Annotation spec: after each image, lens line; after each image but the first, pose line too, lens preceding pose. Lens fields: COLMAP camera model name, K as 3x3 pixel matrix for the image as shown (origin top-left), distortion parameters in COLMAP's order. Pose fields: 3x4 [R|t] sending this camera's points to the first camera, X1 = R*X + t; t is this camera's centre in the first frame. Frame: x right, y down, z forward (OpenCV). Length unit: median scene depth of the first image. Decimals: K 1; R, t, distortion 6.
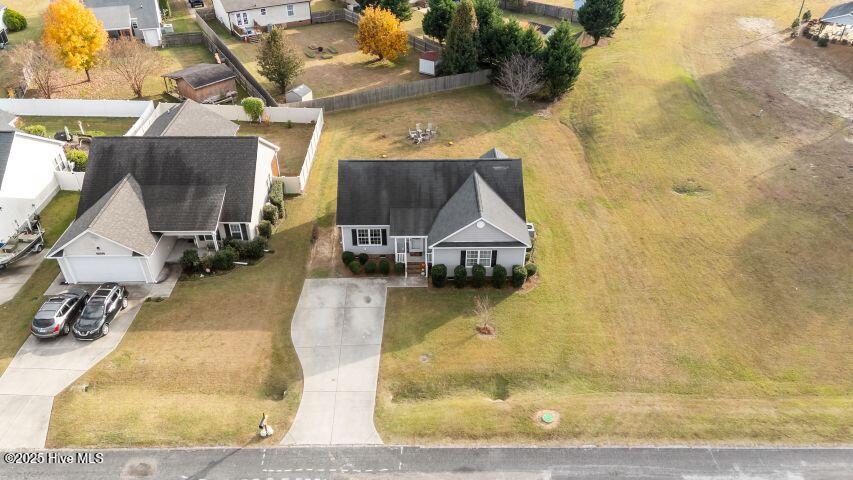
lens RADIAL K [[624.7, 0, 428.6], [0, 624.7, 240.7], [0, 0, 1]] dist [0.073708, -0.062871]
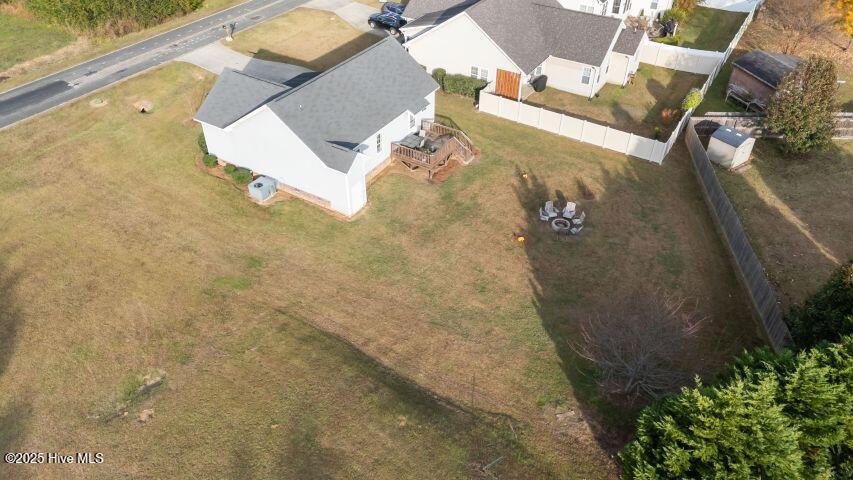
lens RADIAL K [[624.7, 0, 427.1], [0, 624.7, 237.4], [0, 0, 1]] dist [0.073708, -0.062871]
pose [[-0.539789, 0.517566, -0.663893, 0.690723], [-0.495774, 0.441914, 0.747610, -0.799046], [0.680321, 0.732692, 0.018056, 1.296275]]
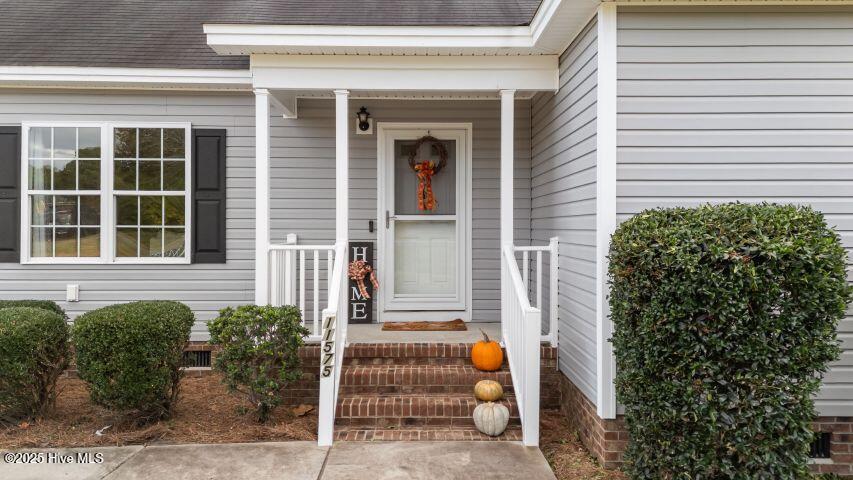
lens RADIAL K [[624.7, 0, 429.7], [0, 624.7, 235.3], [0, 0, 1]] dist [0.073708, -0.062871]
pose [[0.999971, 0.001511, -0.007400, -0.018536], [-0.005522, 0.814747, -0.579790, 0.089019], [0.005153, 0.579815, 0.814732, 0.894091]]
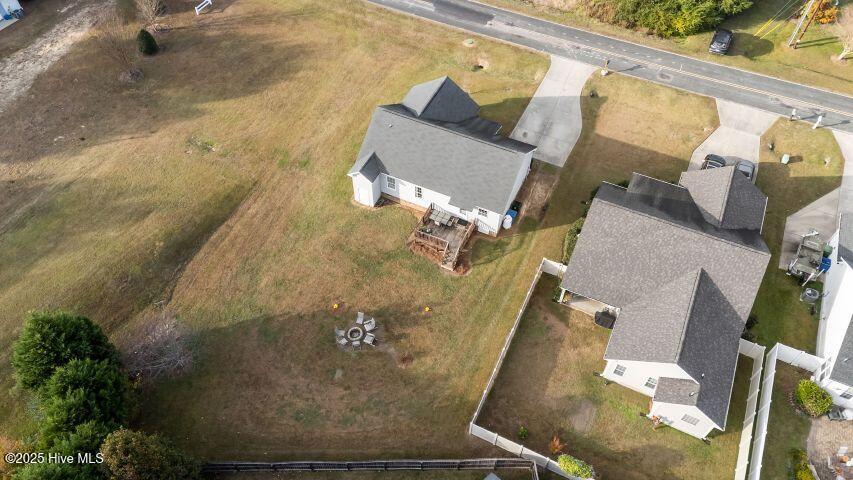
lens RADIAL K [[624.7, 0, 426.1], [0, 624.7, 237.1], [0, 0, 1]] dist [0.073708, -0.062871]
pose [[-0.896839, -0.352112, 0.267763, -0.340486], [0.249322, 0.097650, 0.963485, -1.242740], [-0.365402, 0.930850, 0.000213, 1.231264]]
